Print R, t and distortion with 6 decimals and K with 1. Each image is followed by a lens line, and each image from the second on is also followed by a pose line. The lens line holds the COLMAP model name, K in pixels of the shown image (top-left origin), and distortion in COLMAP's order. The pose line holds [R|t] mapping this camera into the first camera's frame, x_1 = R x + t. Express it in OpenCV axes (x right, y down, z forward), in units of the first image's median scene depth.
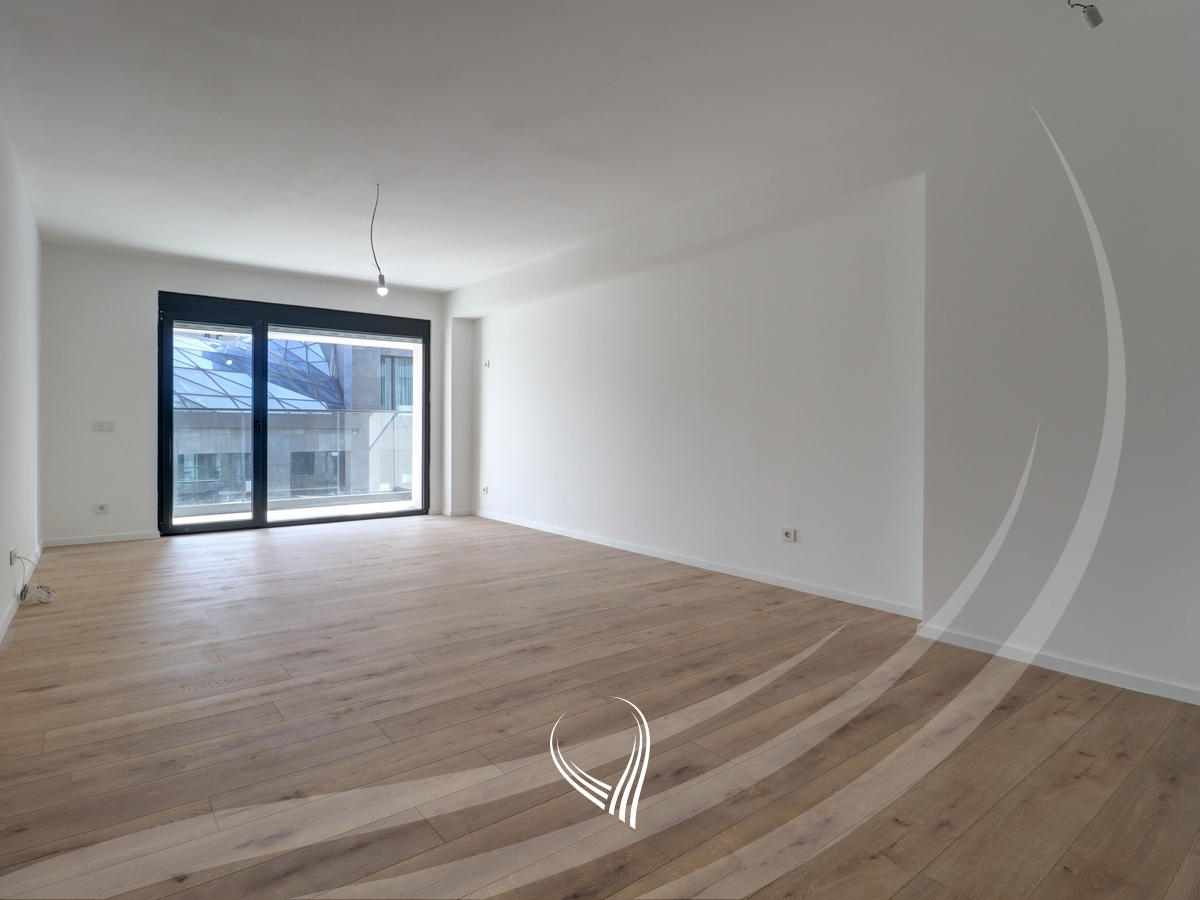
lens RADIAL K [[636.6, 0, 604.4], [0, 636.6, 446.4], [0, 0, 1]] dist [-0.001332, -0.001745]
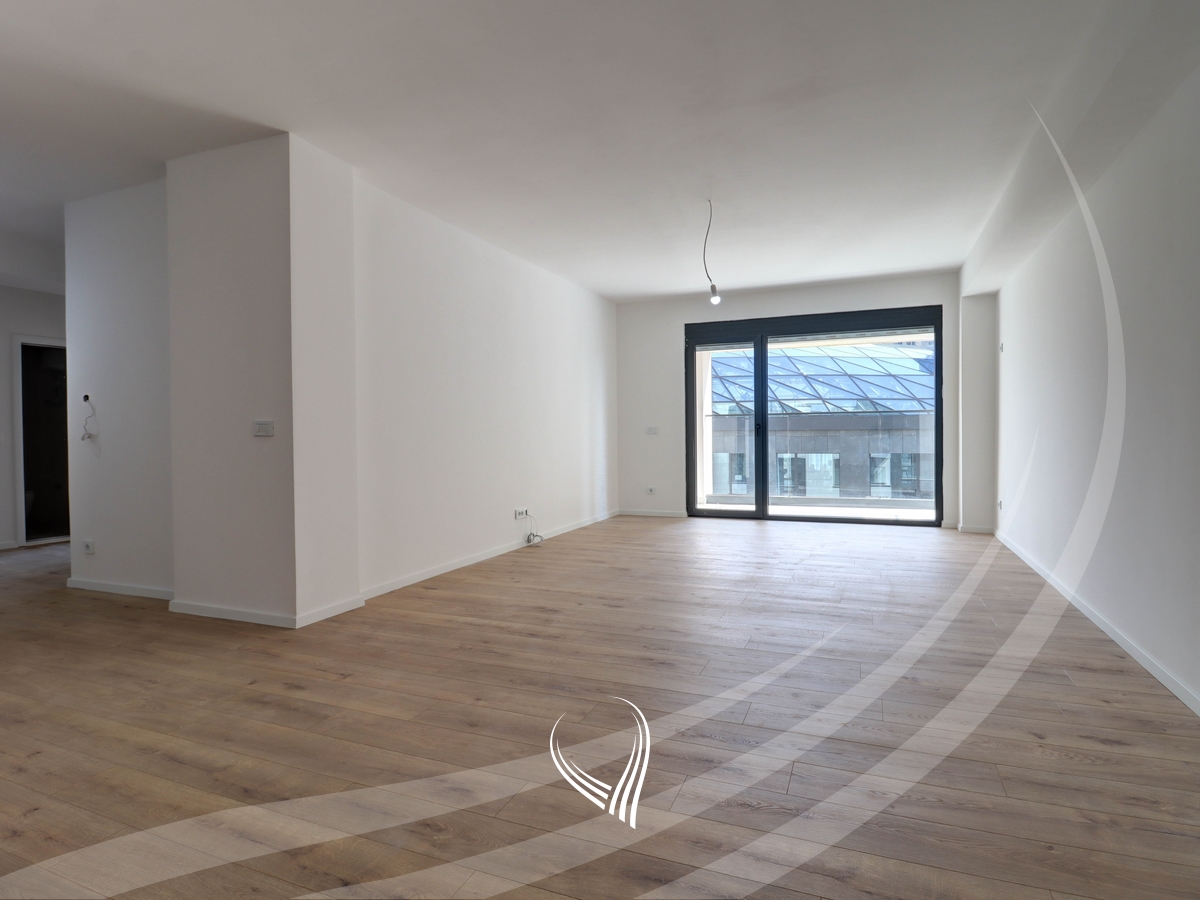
lens RADIAL K [[636.6, 0, 604.4], [0, 636.6, 446.4], [0, 0, 1]] dist [-0.001332, -0.001745]
pose [[0.511109, 0.011251, -0.859442, 0.308244], [-0.012696, 0.999904, 0.005540, -0.003776], [0.859422, 0.008080, 0.511202, 0.204750]]
